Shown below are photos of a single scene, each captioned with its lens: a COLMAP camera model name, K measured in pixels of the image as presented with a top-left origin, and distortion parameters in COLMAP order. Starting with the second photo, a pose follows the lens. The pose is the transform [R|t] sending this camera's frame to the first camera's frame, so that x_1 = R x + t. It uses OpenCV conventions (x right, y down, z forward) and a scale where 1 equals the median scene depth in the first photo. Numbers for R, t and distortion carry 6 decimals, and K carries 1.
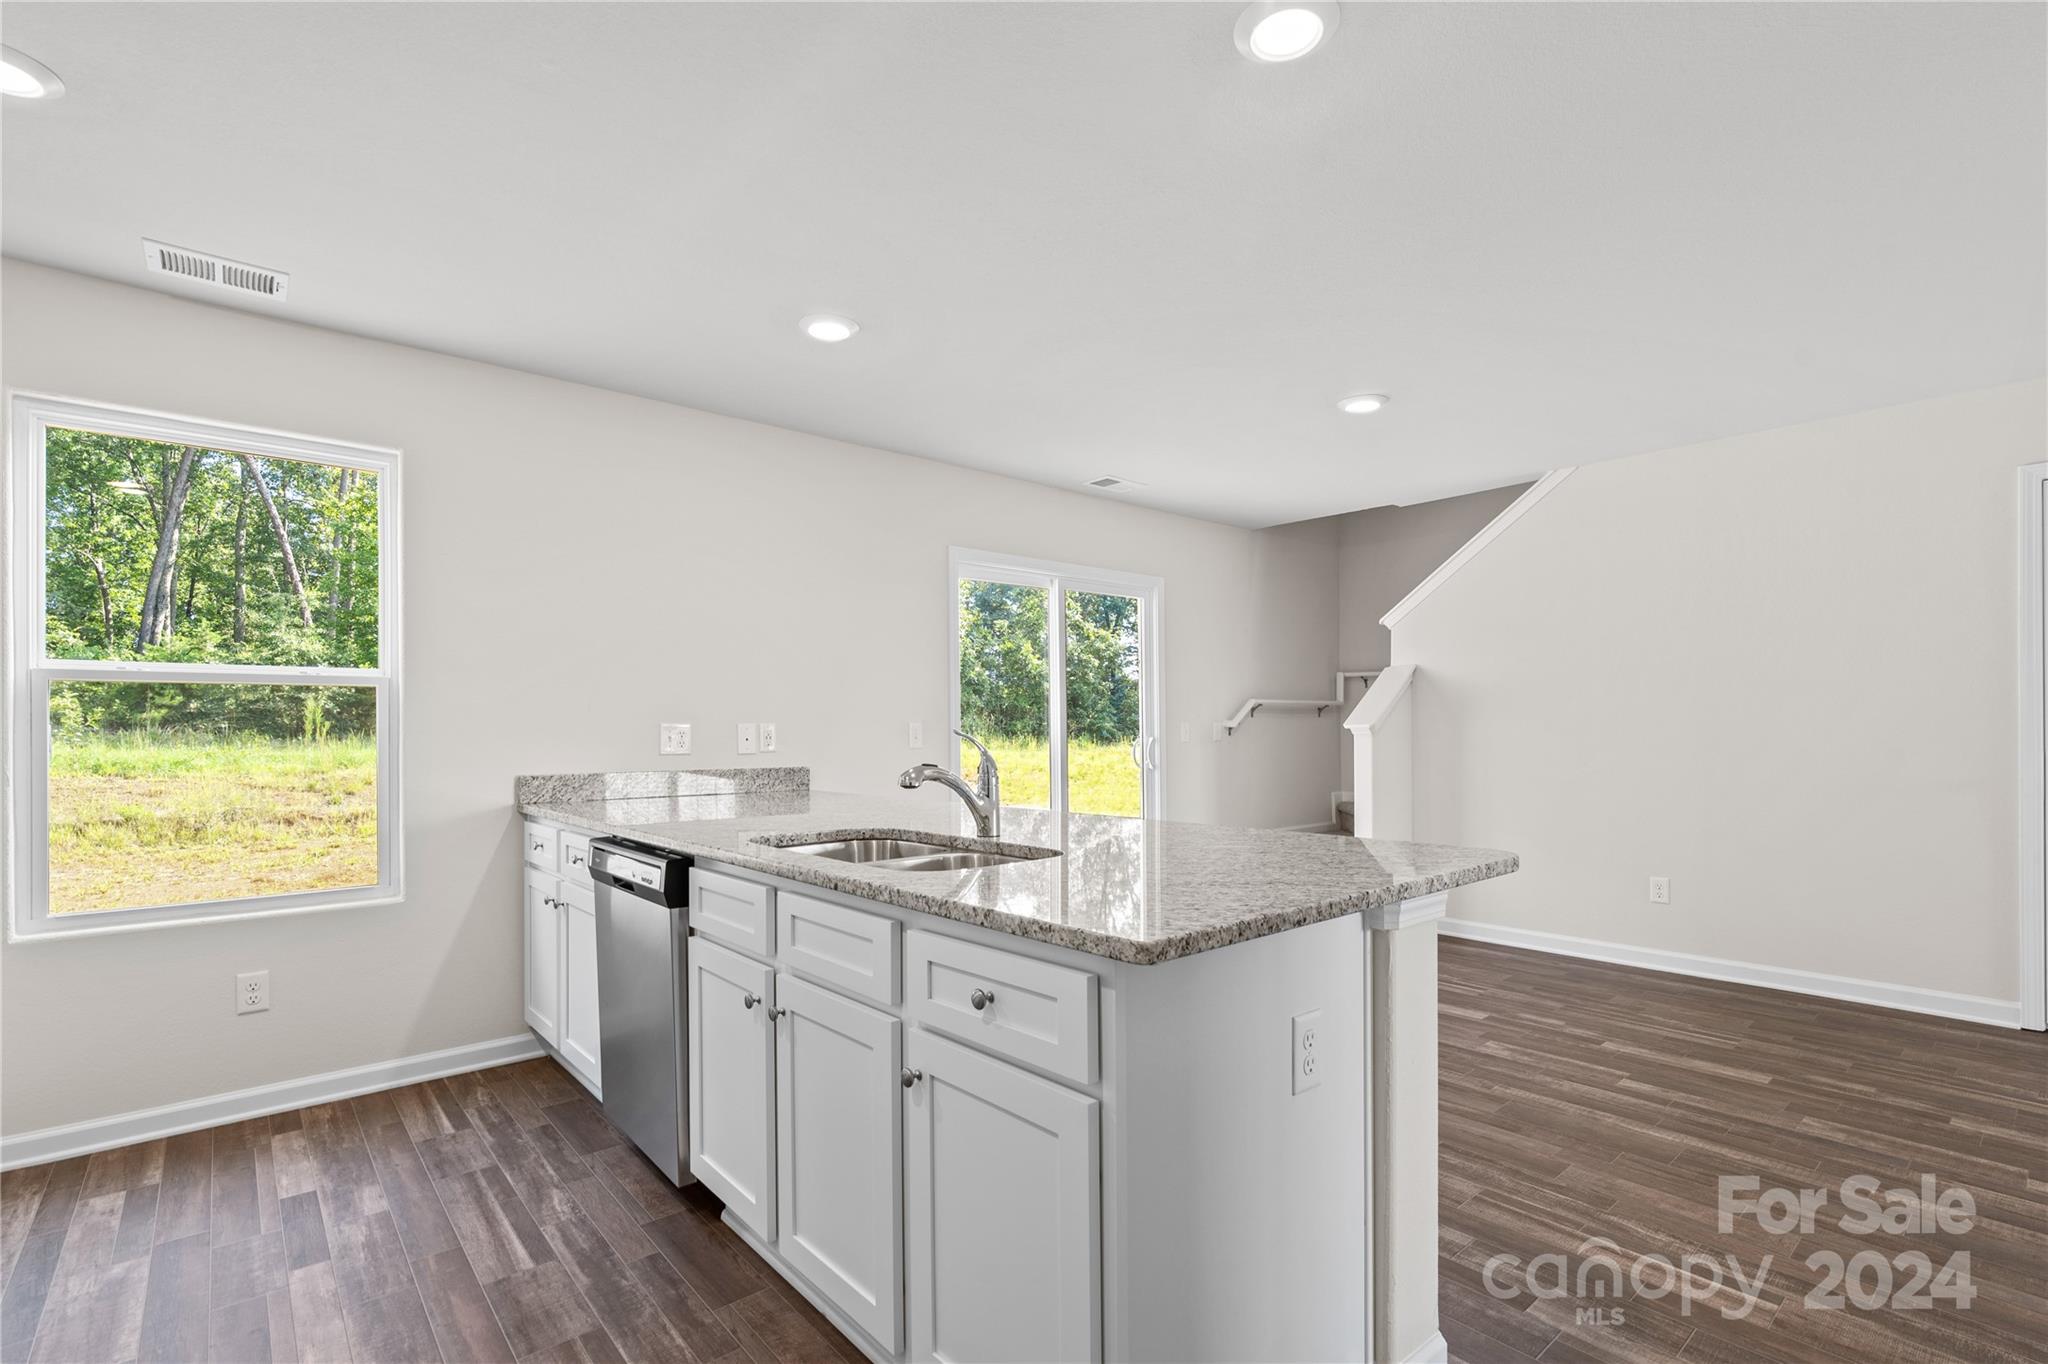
lens RADIAL K [[928.8, 0, 1021.9], [0, 928.8, 704.2], [0, 0, 1]] dist [0.000437, 0.000199]
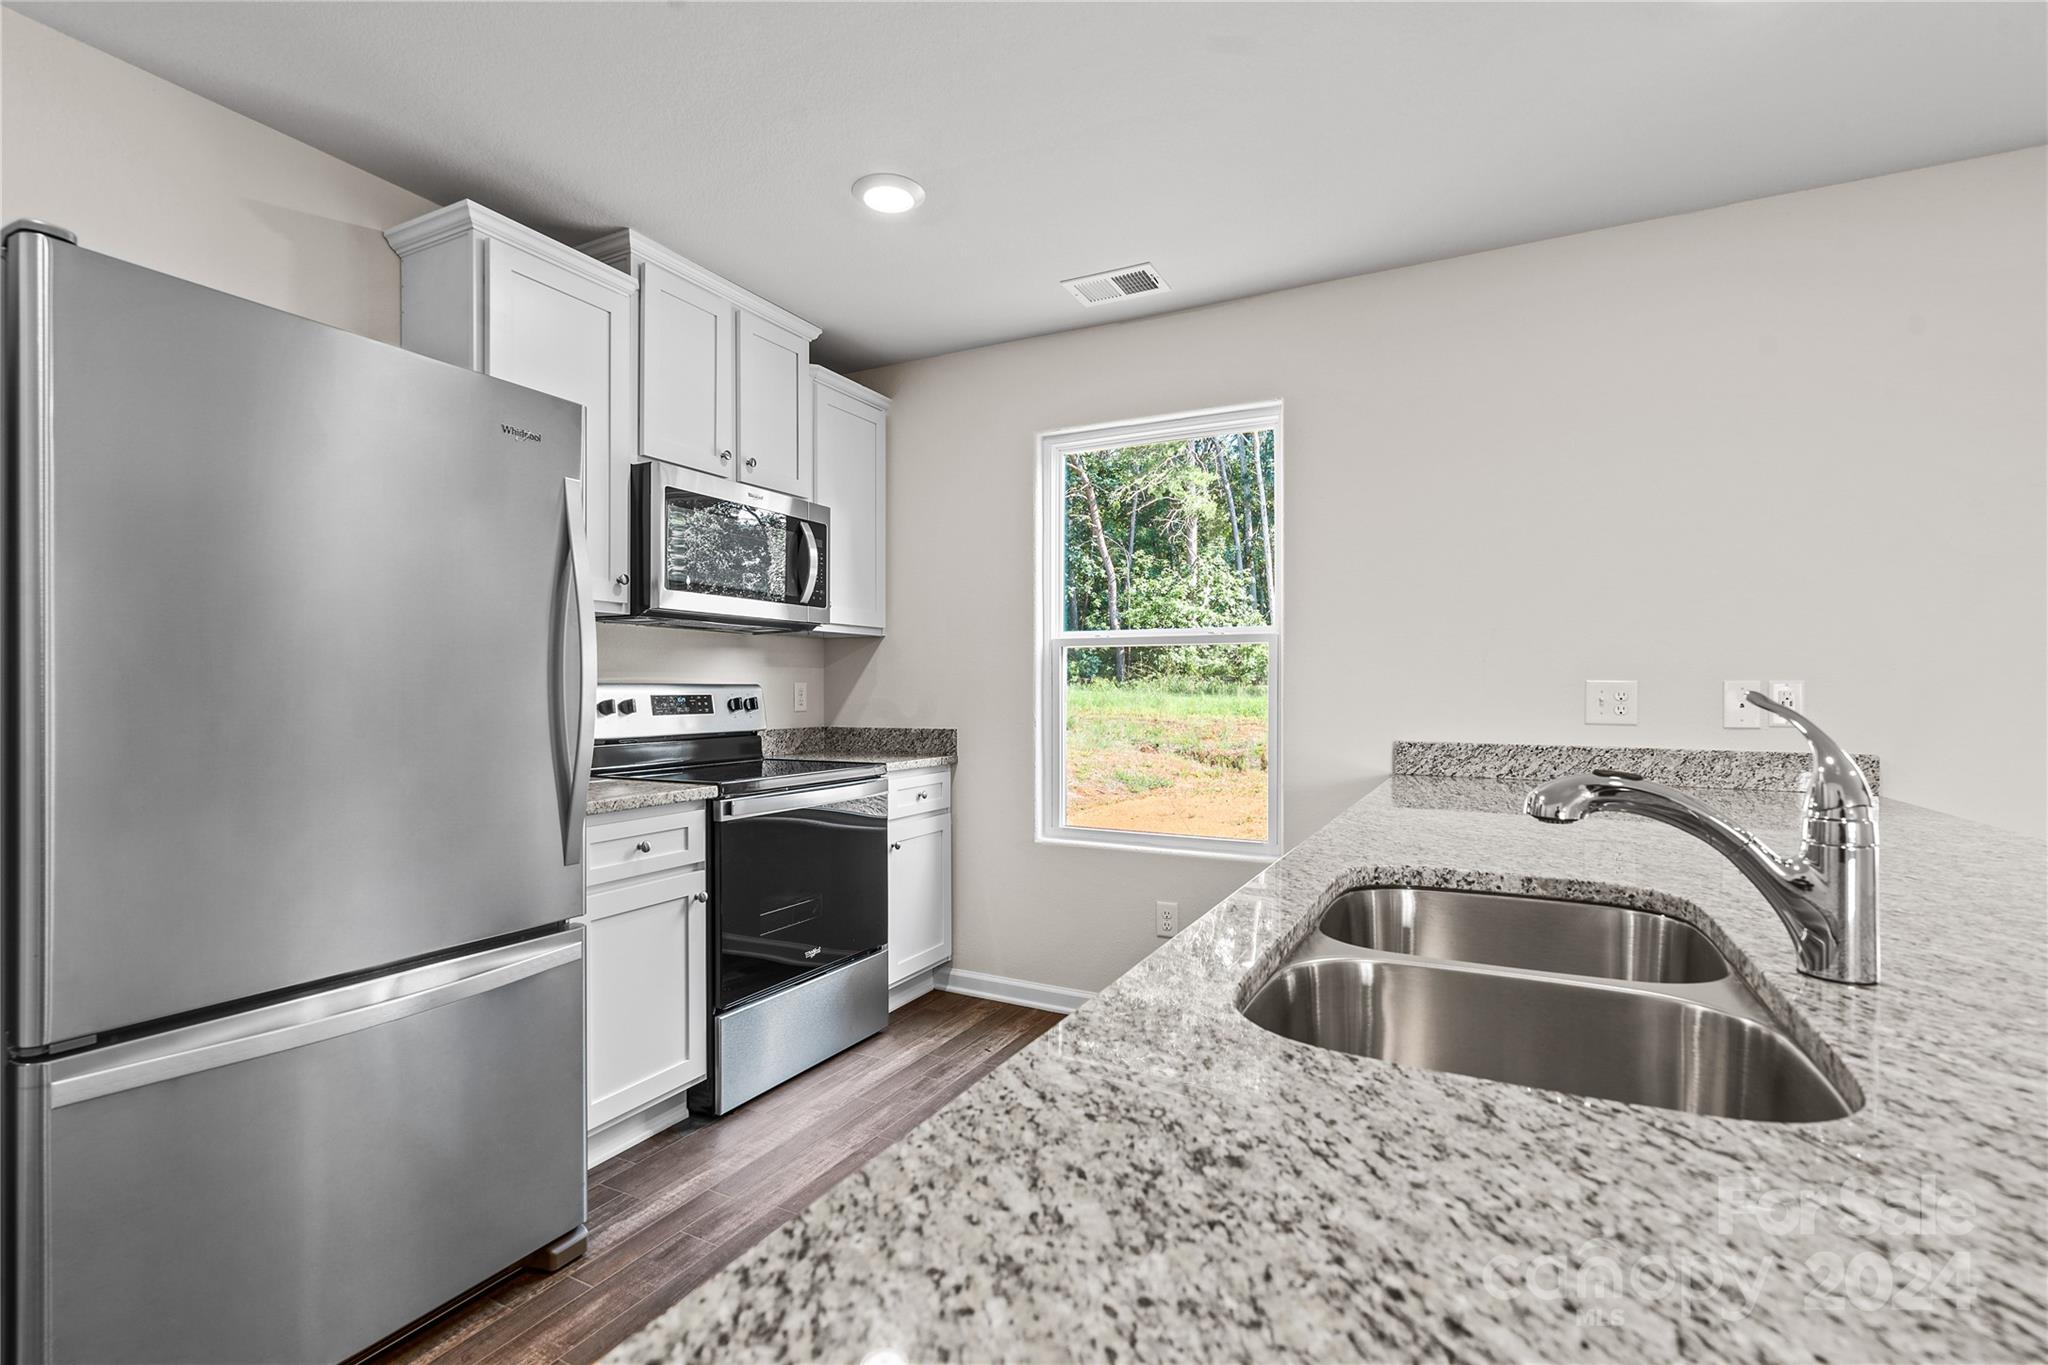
lens RADIAL K [[945.4, 0, 1024.0], [0, 945.4, 682.5], [0, 0, 1]] dist [0.000395, 0.000038]
pose [[0.373795, 0.004231, -0.927502, 0.157593], [0.020817, 0.999699, 0.012949, 0.004600], [0.927278, -0.024148, 0.373594, 0.395568]]
